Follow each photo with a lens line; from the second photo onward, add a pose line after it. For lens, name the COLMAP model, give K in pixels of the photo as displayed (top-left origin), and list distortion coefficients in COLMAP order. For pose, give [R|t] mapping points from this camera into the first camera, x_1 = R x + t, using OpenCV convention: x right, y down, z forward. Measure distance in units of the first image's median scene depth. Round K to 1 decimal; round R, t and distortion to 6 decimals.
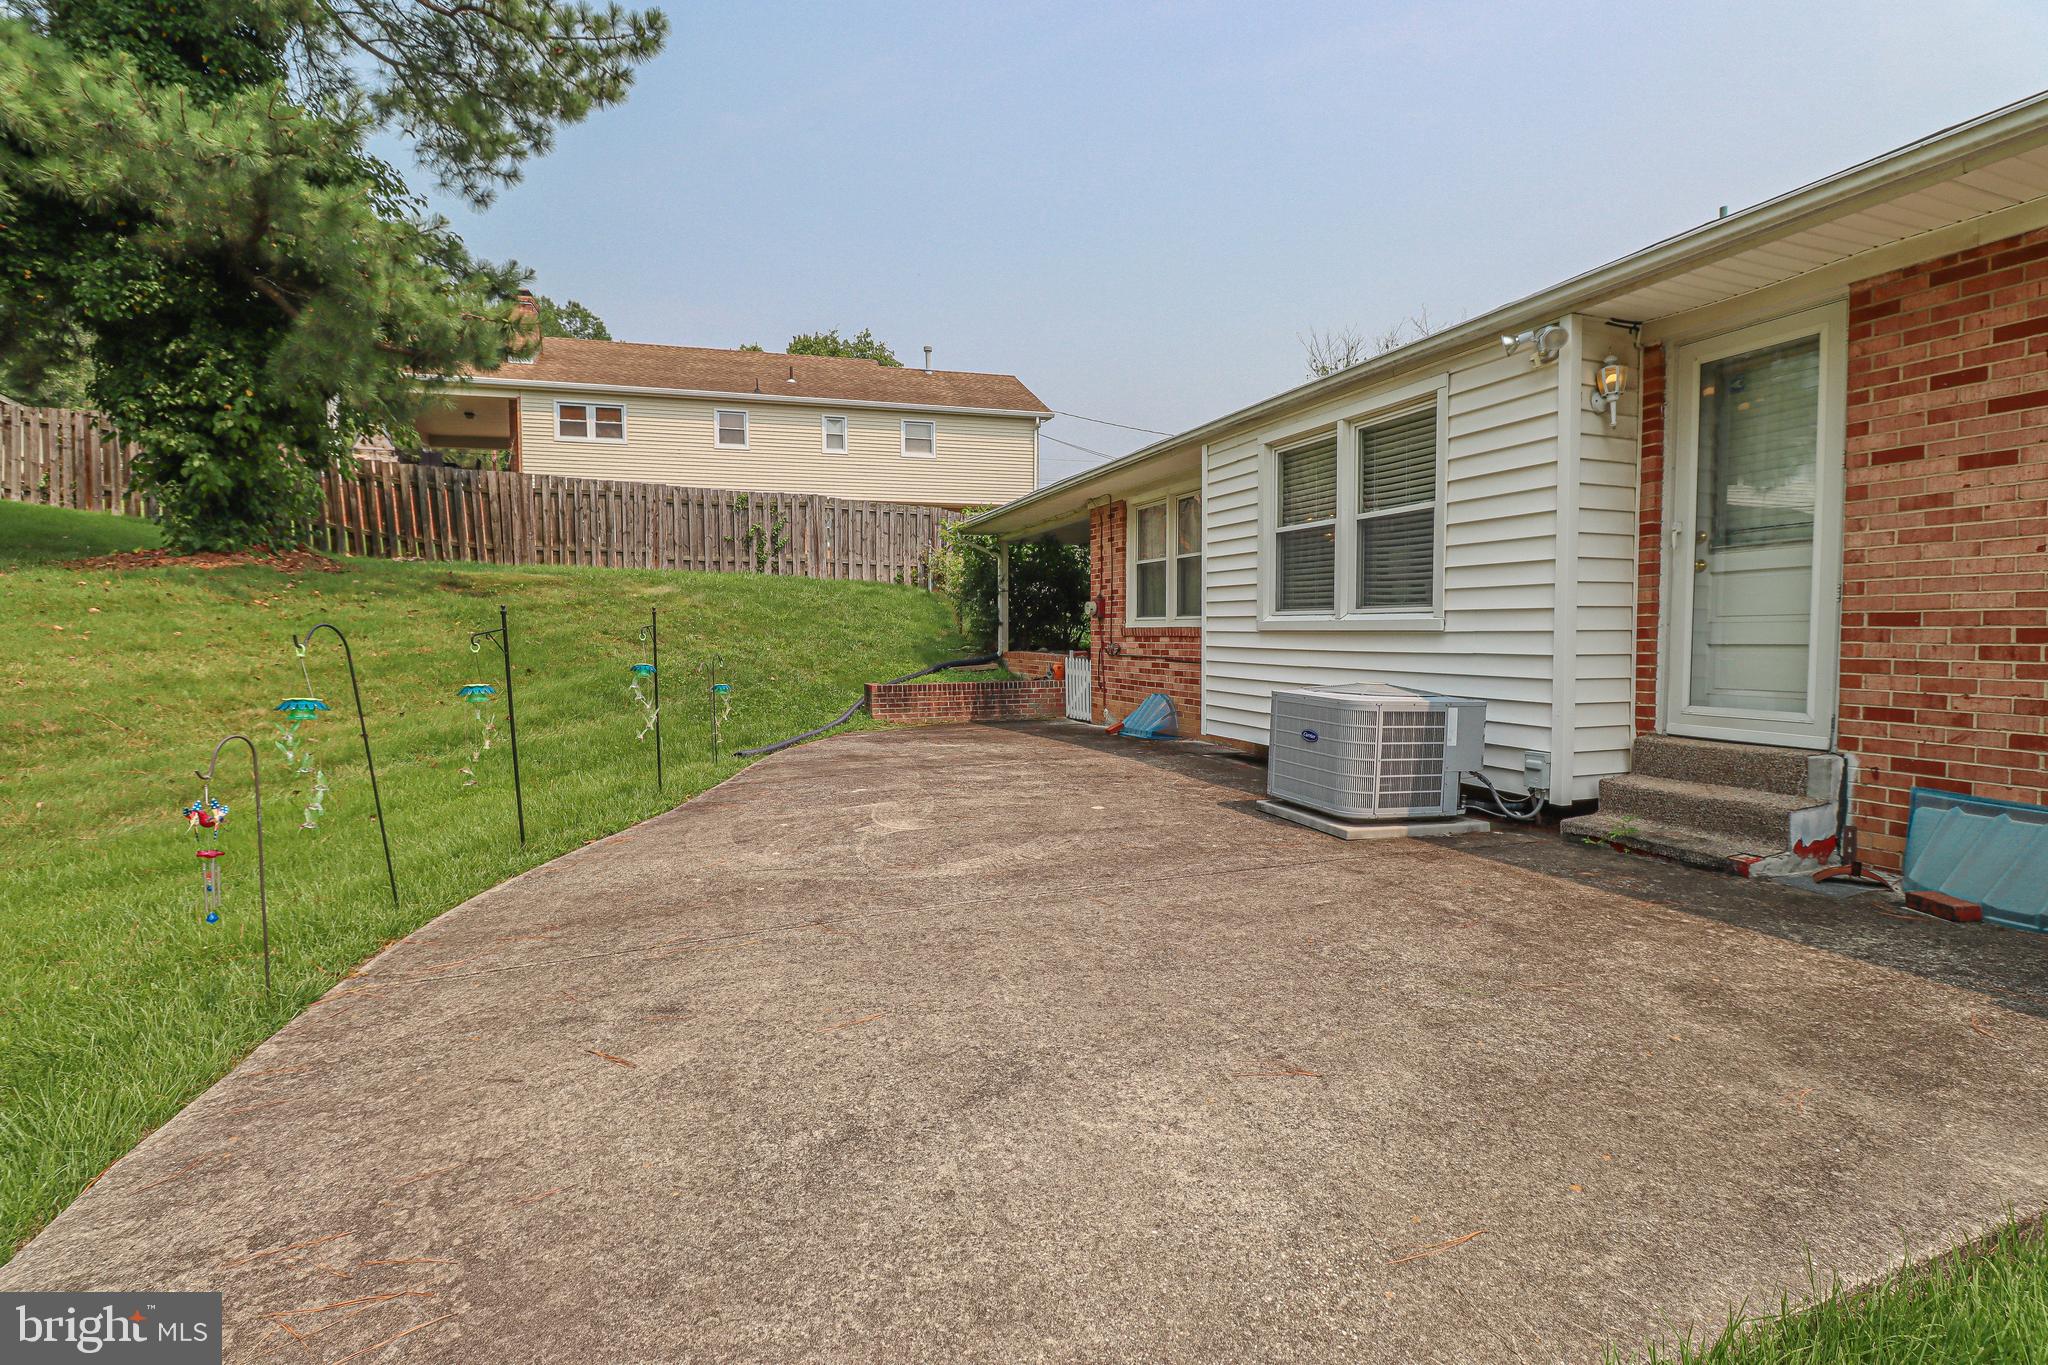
lens RADIAL K [[965.4, 0, 1034.9], [0, 965.4, 685.1], [0, 0, 1]] dist [0.003755, -0.013919]
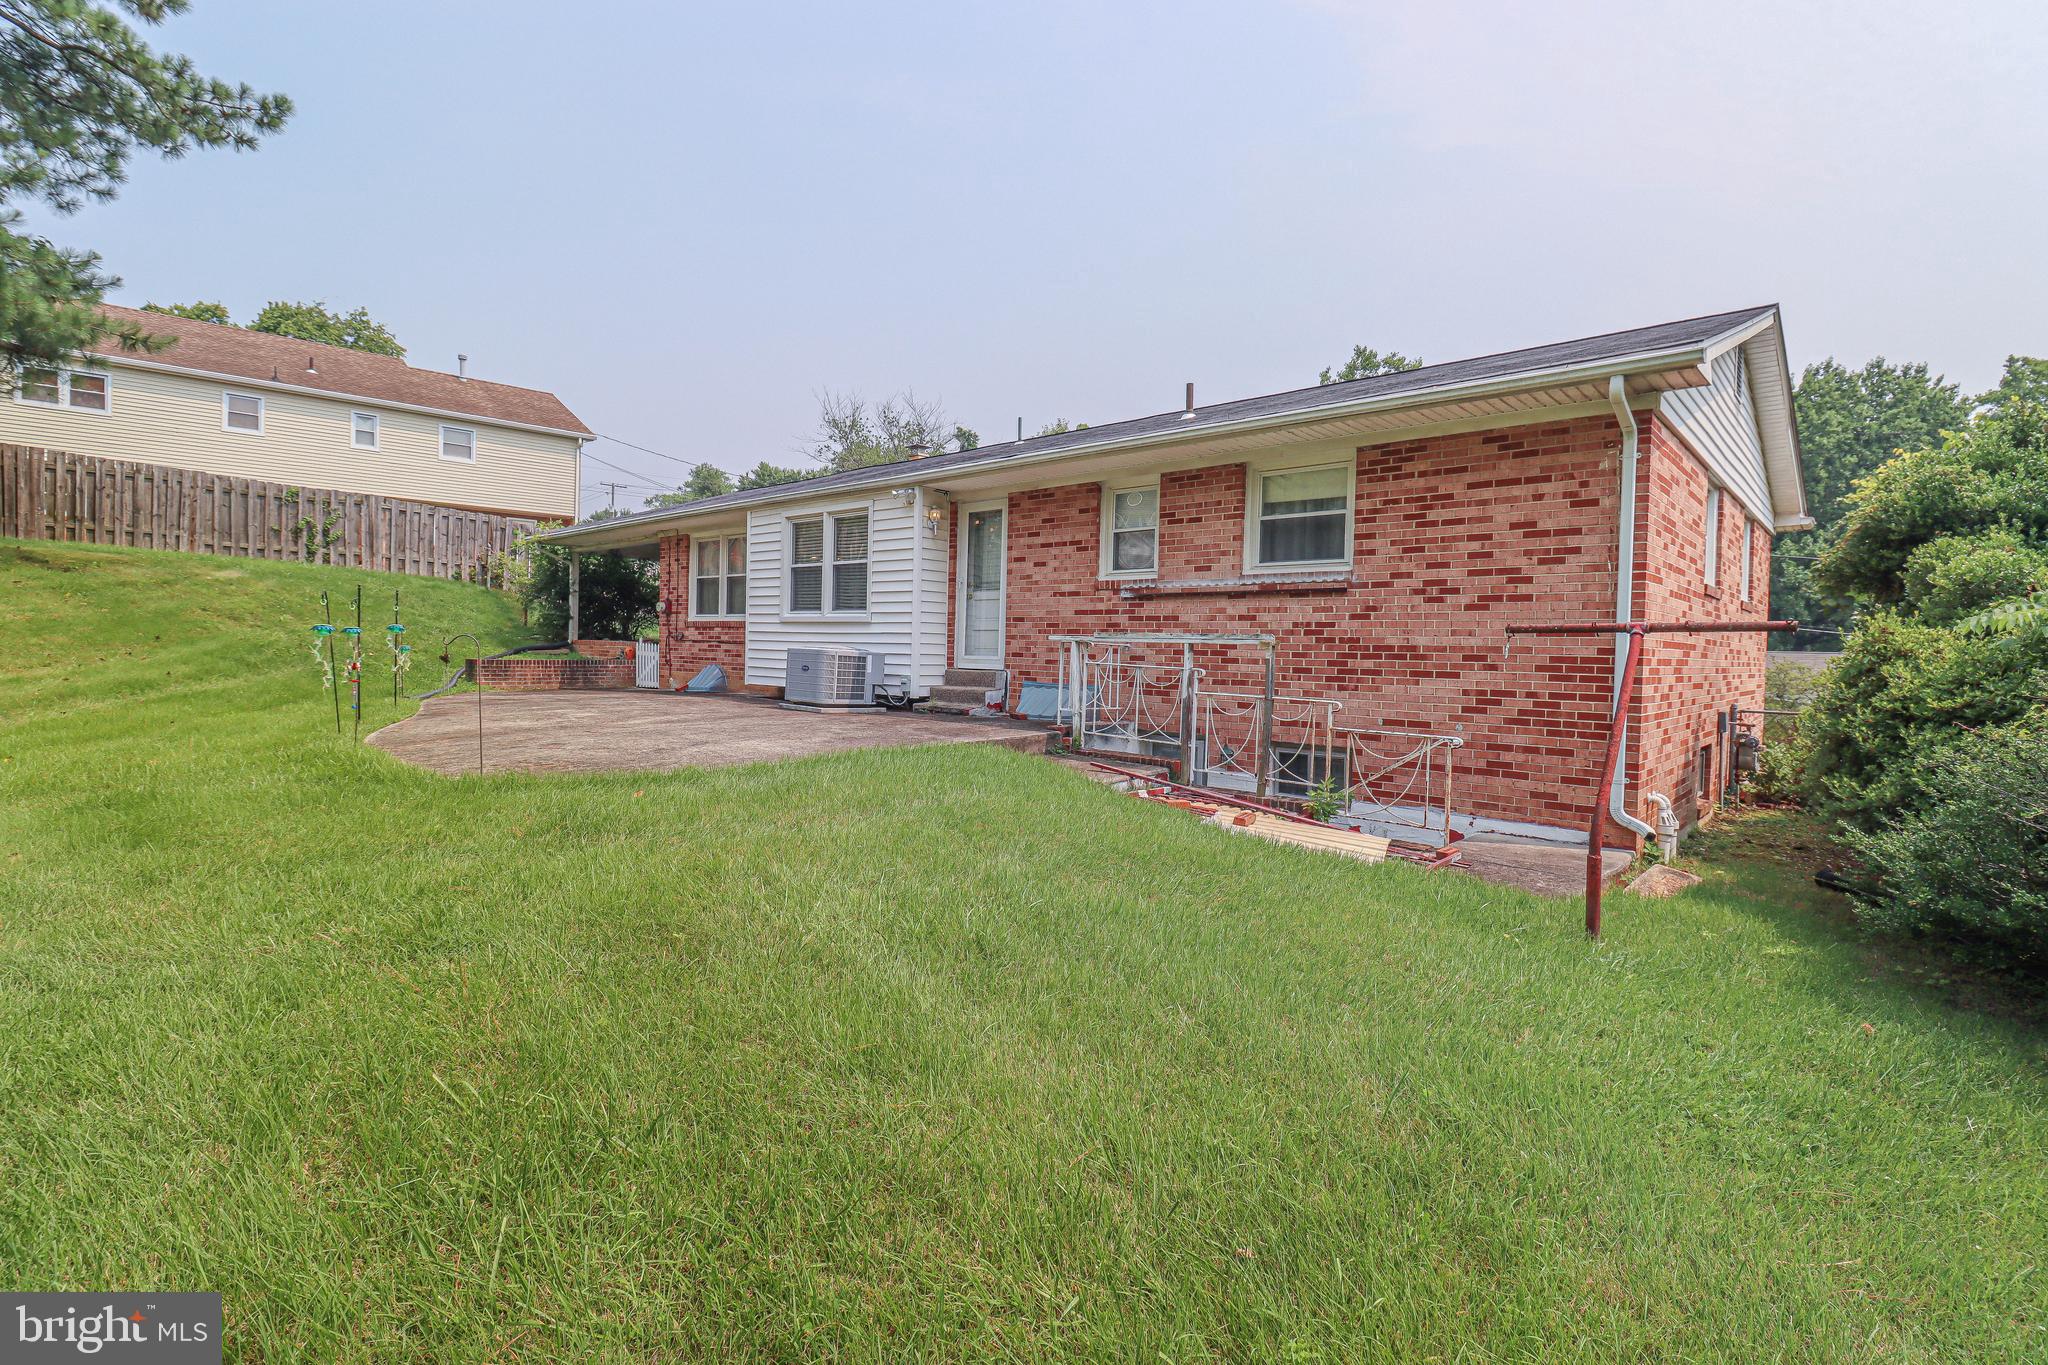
lens RADIAL K [[965.4, 0, 1039.9], [0, 965.4, 669.6], [0, 0, 1]] dist [0.003755, -0.013919]
pose [[0.880699, 0.015999, 0.473407, -0.135951], [-0.000795, 0.999478, -0.032299, 0.064408], [-0.473676, 0.028069, 0.880252, -0.569312]]
